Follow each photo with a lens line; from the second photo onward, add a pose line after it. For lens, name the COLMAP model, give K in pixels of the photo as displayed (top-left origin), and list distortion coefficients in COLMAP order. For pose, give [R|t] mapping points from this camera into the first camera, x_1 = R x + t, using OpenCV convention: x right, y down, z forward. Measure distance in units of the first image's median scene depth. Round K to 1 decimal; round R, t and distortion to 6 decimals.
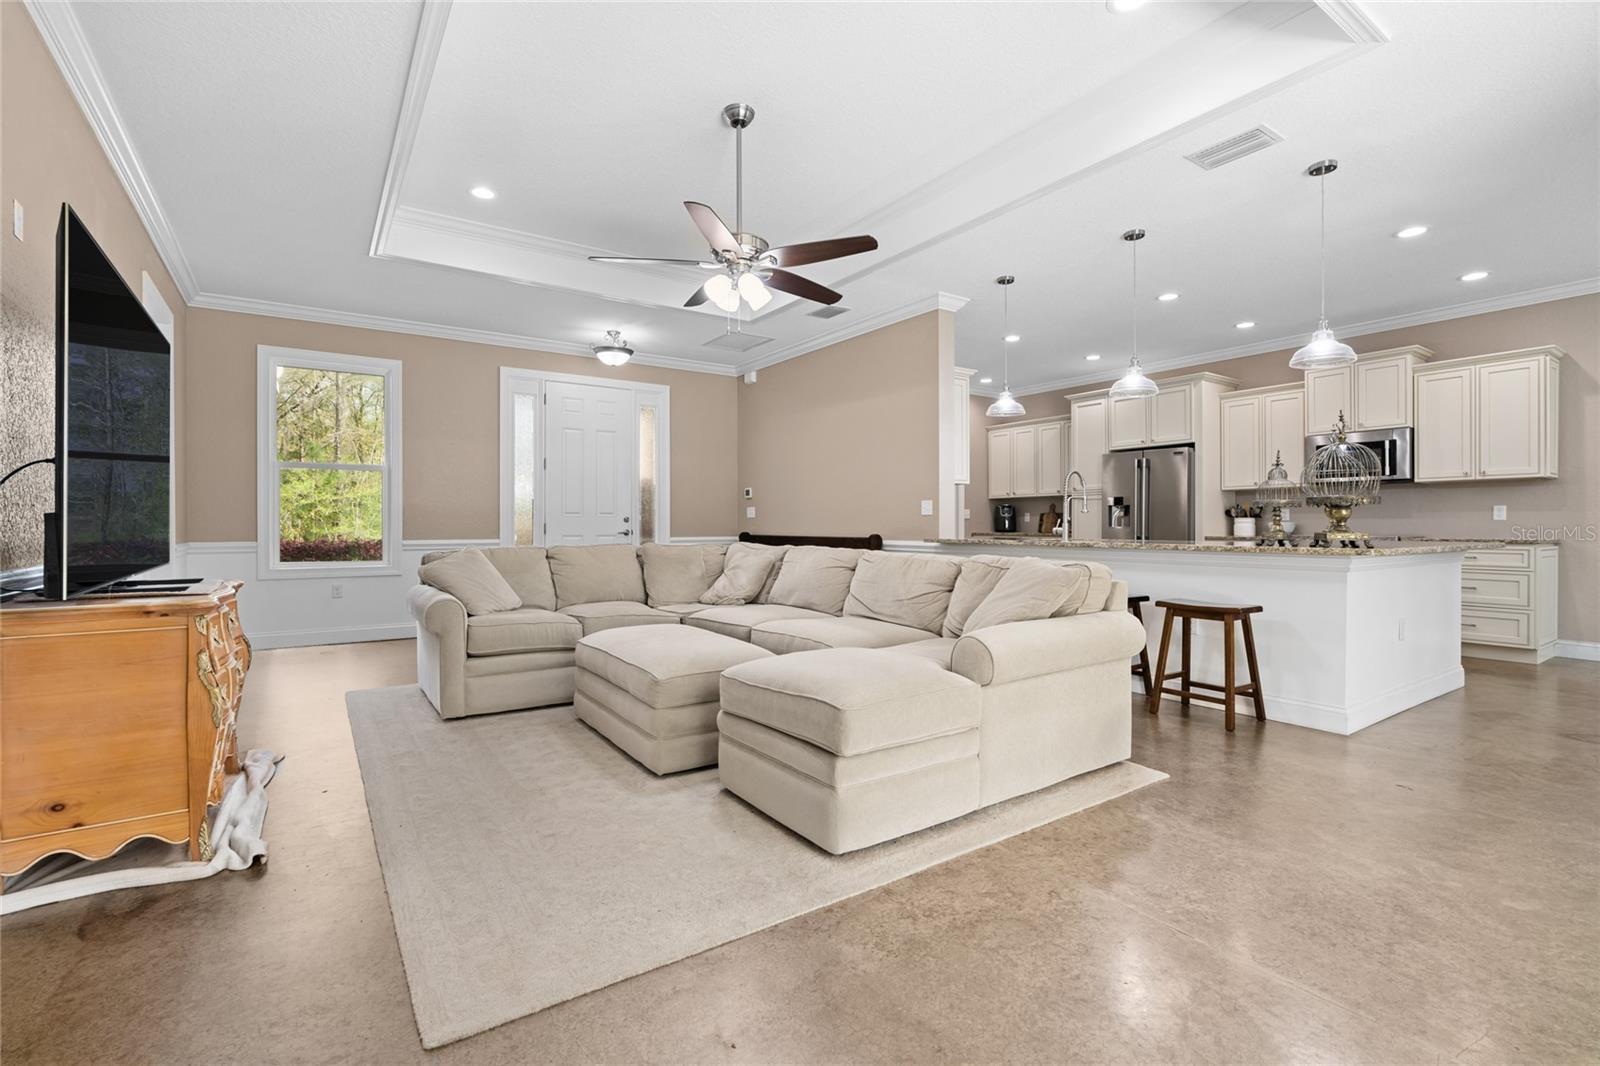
lens RADIAL K [[717.2, 0, 791.3], [0, 717.2, 530.0], [0, 0, 1]] dist [-0.005028, 0.001558]
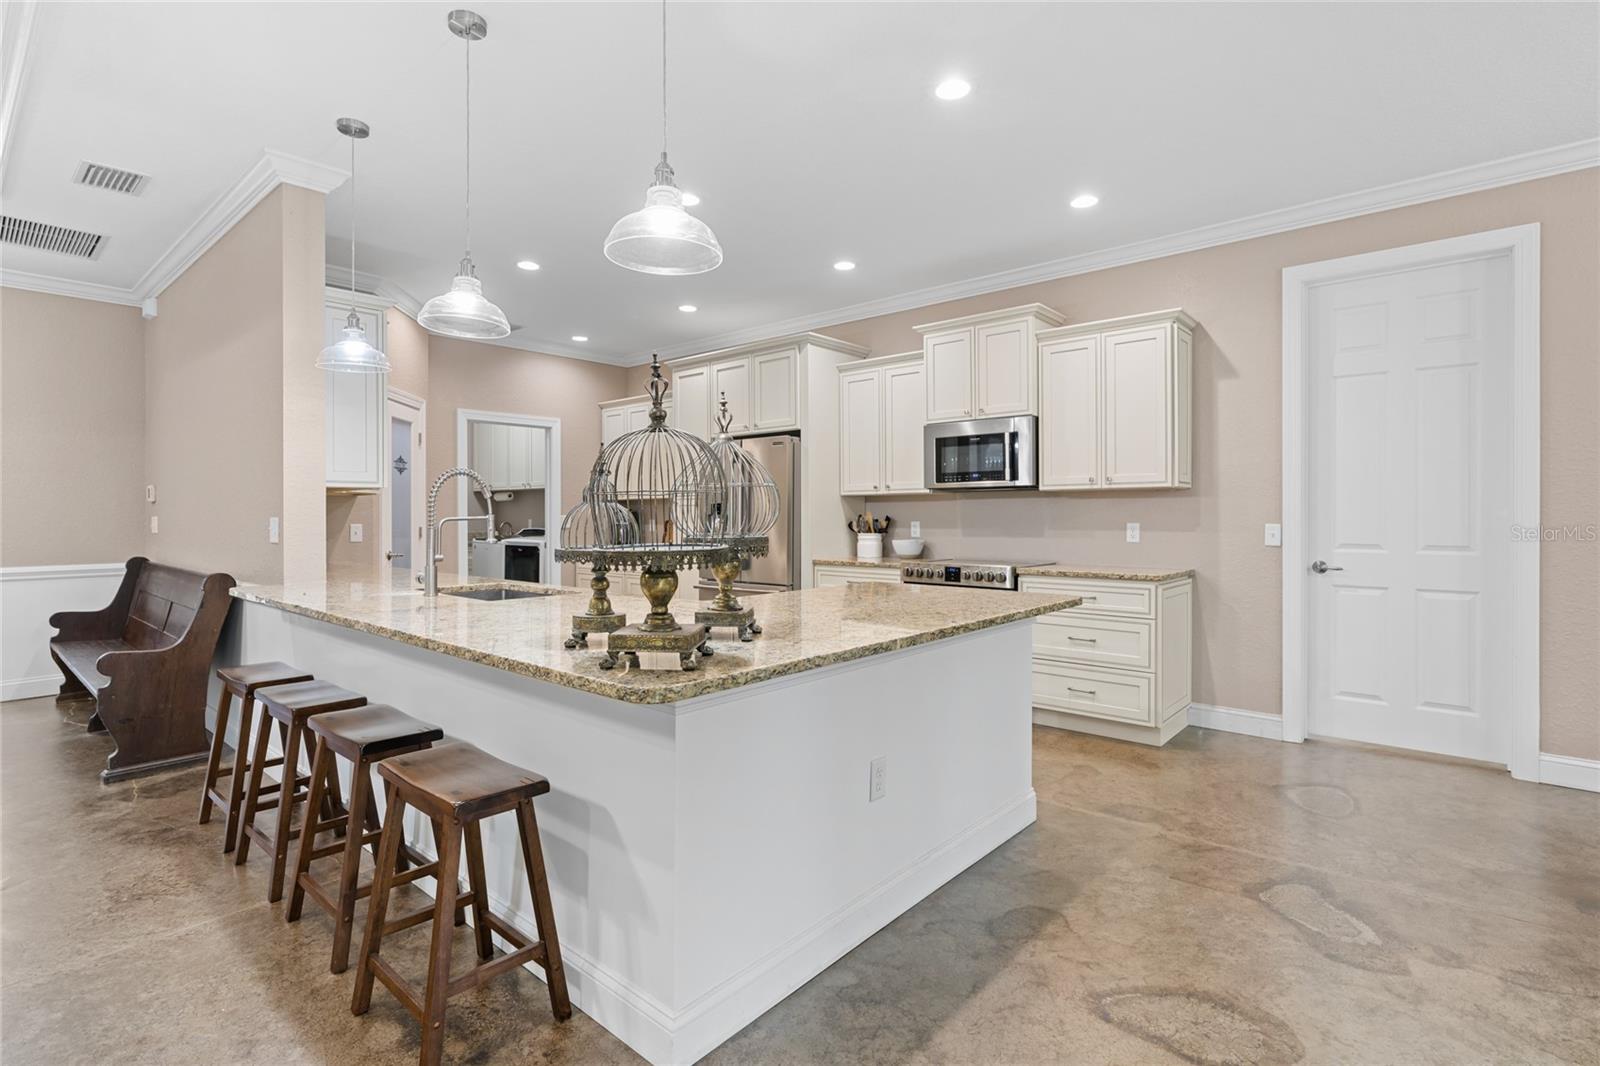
lens RADIAL K [[765.0, 0, 797.2], [0, 765.0, 521.3], [0, 0, 1]] dist [-0.014417, -0.000137]
pose [[0.967108, -0.004085, 0.254334, 0.451277], [0.003205, 0.999987, 0.003874, -0.040789], [-0.254347, -0.002931, 0.967109, 0.318183]]
